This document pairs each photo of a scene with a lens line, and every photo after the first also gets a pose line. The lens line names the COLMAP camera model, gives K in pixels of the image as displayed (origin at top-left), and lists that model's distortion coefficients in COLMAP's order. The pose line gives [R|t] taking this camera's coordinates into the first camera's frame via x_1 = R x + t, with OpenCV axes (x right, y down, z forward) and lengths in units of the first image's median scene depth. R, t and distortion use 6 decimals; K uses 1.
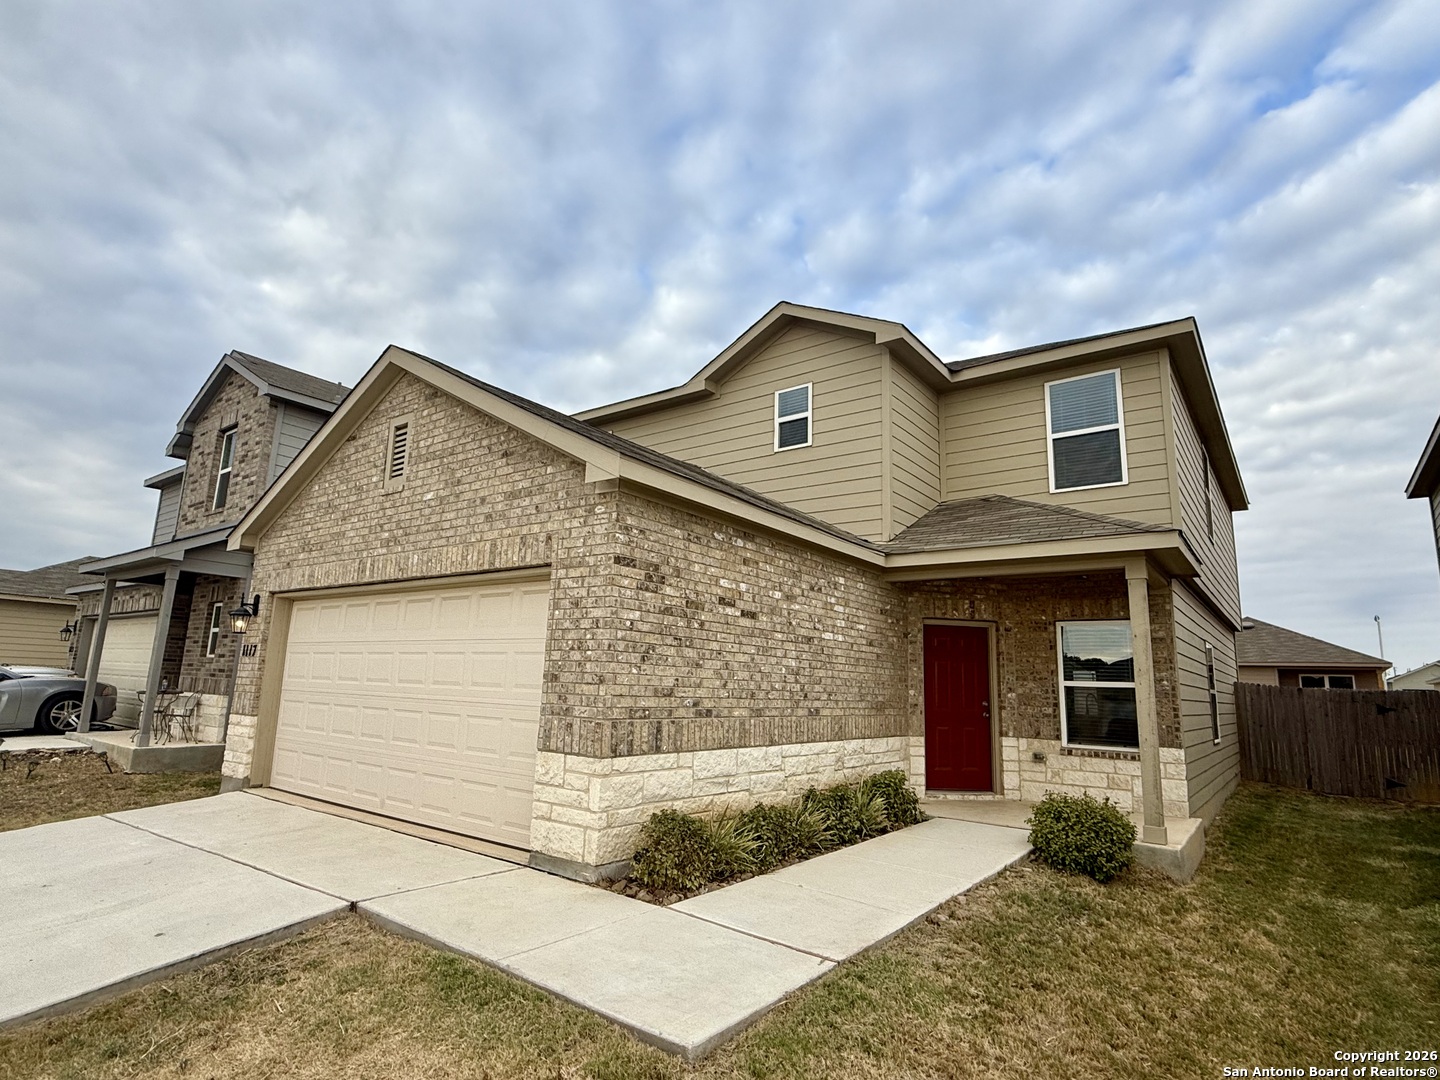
lens RADIAL K [[769.1, 0, 715.4], [0, 769.1, 536.6], [0, 0, 1]] dist [-0.009463, 0.017727]
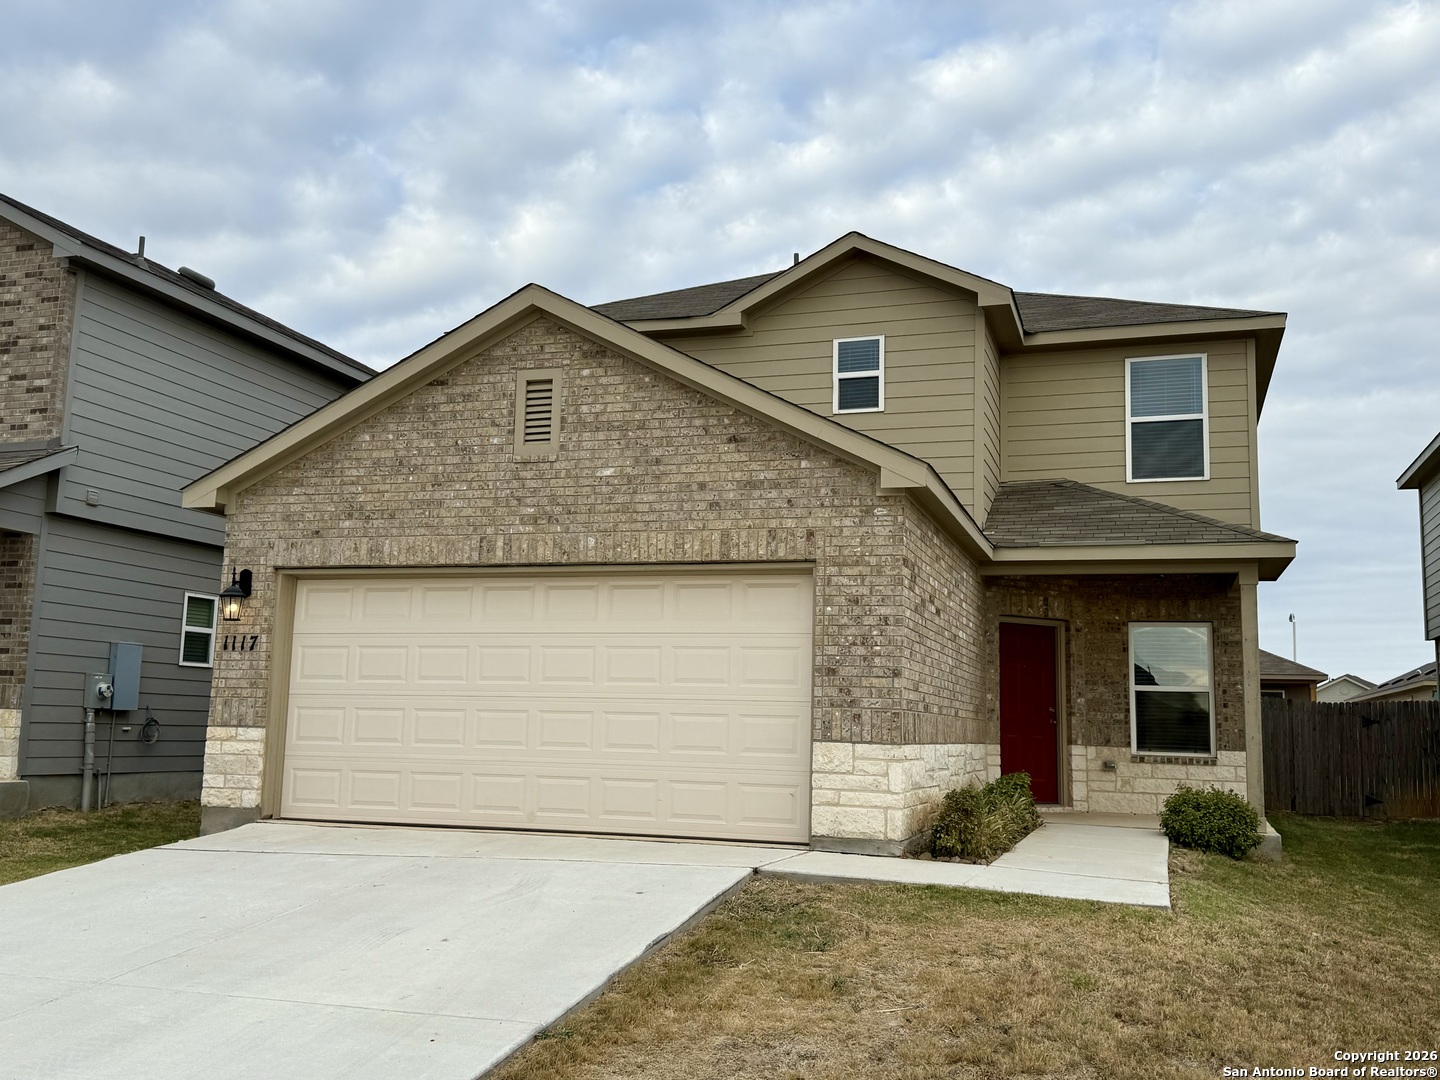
lens RADIAL K [[1342.8, 0, 711.7], [0, 1342.8, 529.3], [0, 0, 1]] dist [0.056250, 0.000000]
pose [[0.947626, 0.039008, 0.316992, -0.611831], [-0.056382, 0.997357, 0.045820, -0.052893], [-0.314367, -0.061293, 0.947321, -0.422212]]
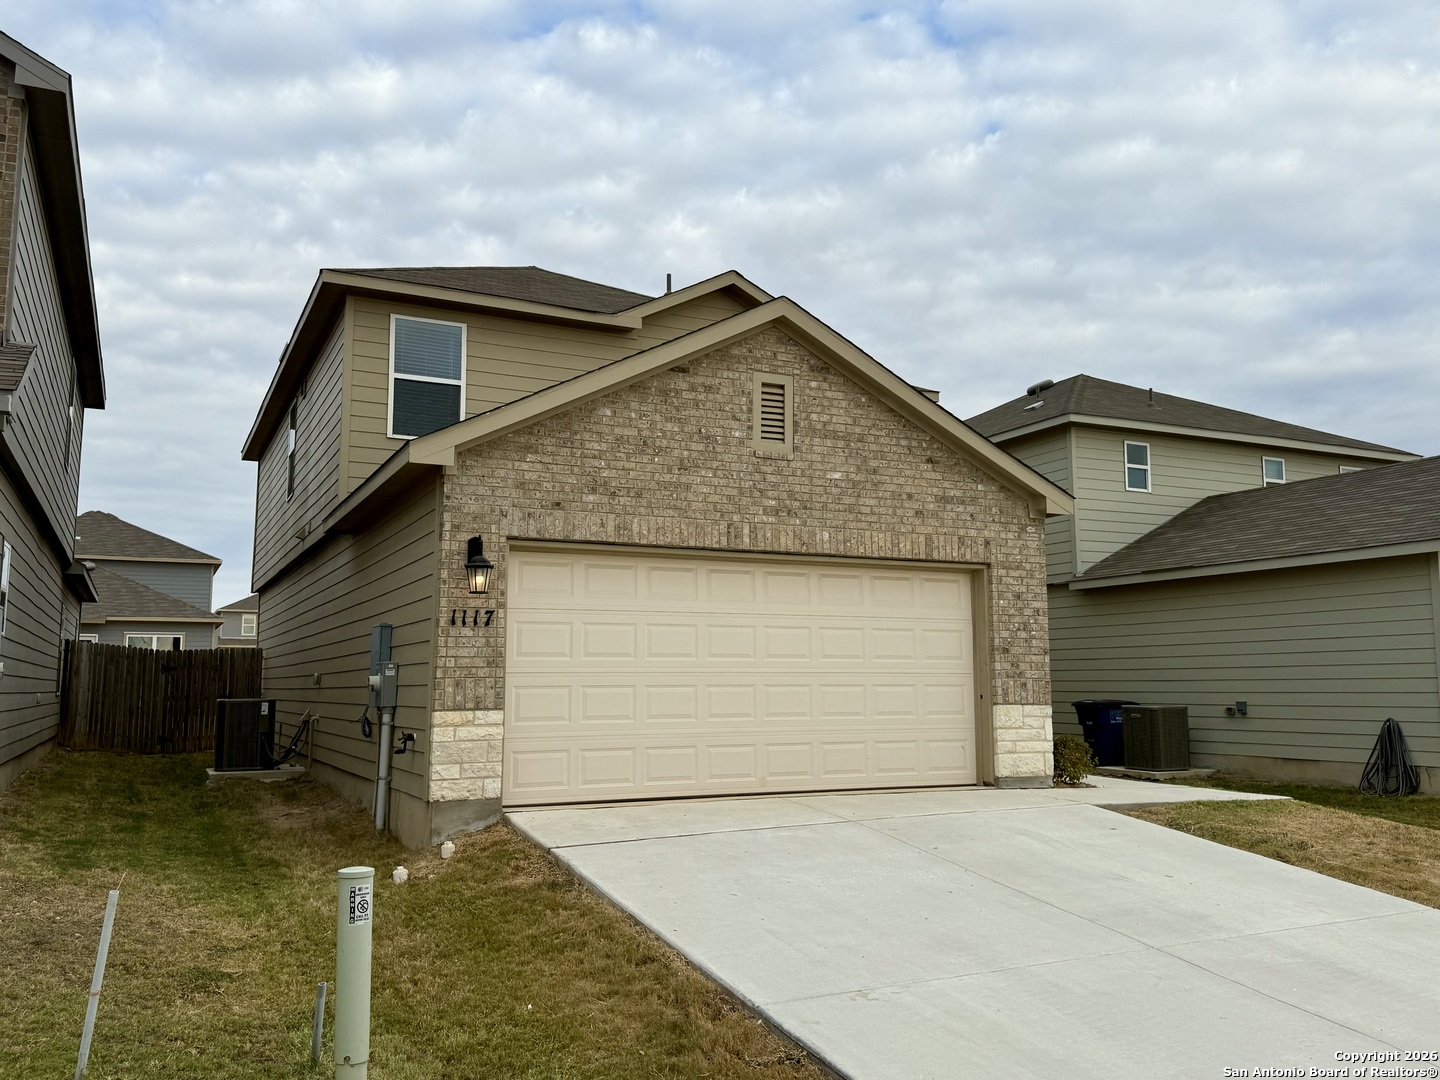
lens RADIAL K [[1233.3, 0, 697.4], [0, 1233.3, 506.0], [0, 0, 1]] dist [0.052275, -0.063057]
pose [[0.457070, 0.095841, 0.884252, -1.553887], [-0.153548, 0.987753, -0.027690, 0.049703], [-0.876076, -0.123119, 0.466189, 0.320867]]
